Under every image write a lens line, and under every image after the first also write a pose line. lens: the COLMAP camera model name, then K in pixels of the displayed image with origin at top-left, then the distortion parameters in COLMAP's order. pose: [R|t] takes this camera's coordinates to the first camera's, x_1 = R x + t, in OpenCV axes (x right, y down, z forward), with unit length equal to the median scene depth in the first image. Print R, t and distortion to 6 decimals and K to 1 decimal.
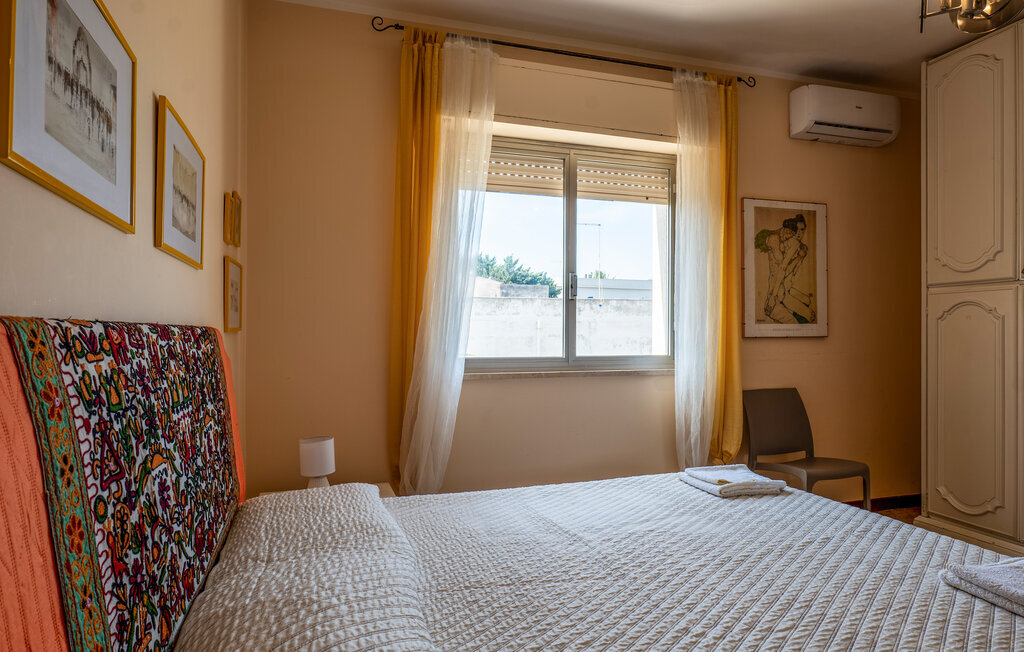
lens RADIAL K [[612.9, 0, 512.0], [0, 612.9, 326.0], [0, 0, 1]] dist [-0.039215, 0.030085]
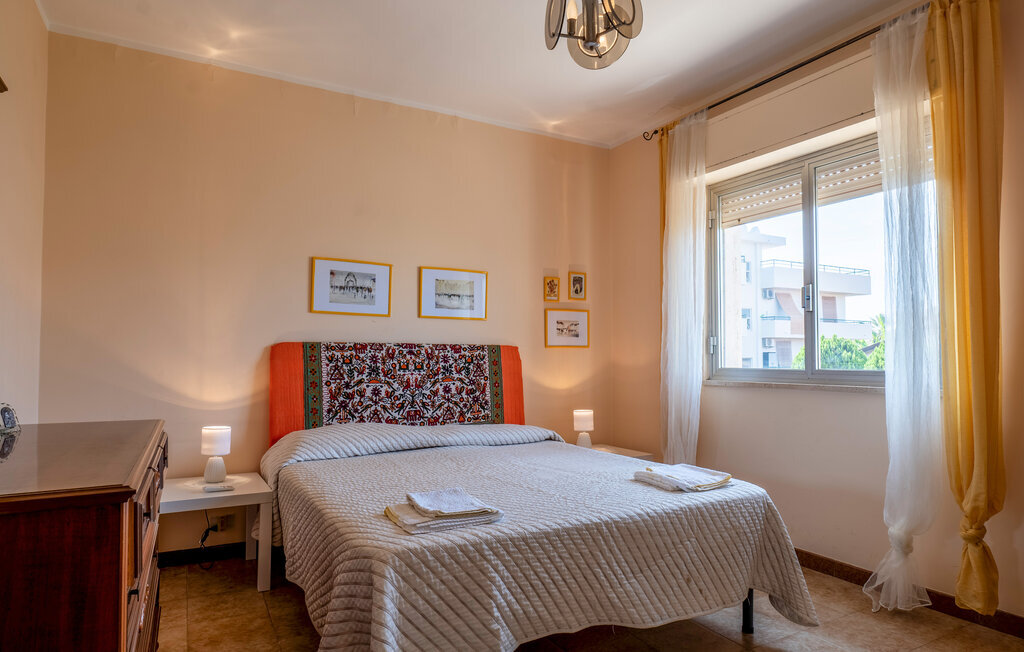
lens RADIAL K [[612.9, 0, 512.0], [0, 612.9, 326.0], [0, 0, 1]] dist [-0.039215, 0.030085]
pose [[0.175990, -0.042309, -0.983482, 0.983030], [0.016502, 0.999062, -0.040026, 0.011409], [0.984254, -0.009185, 0.176523, 0.355796]]
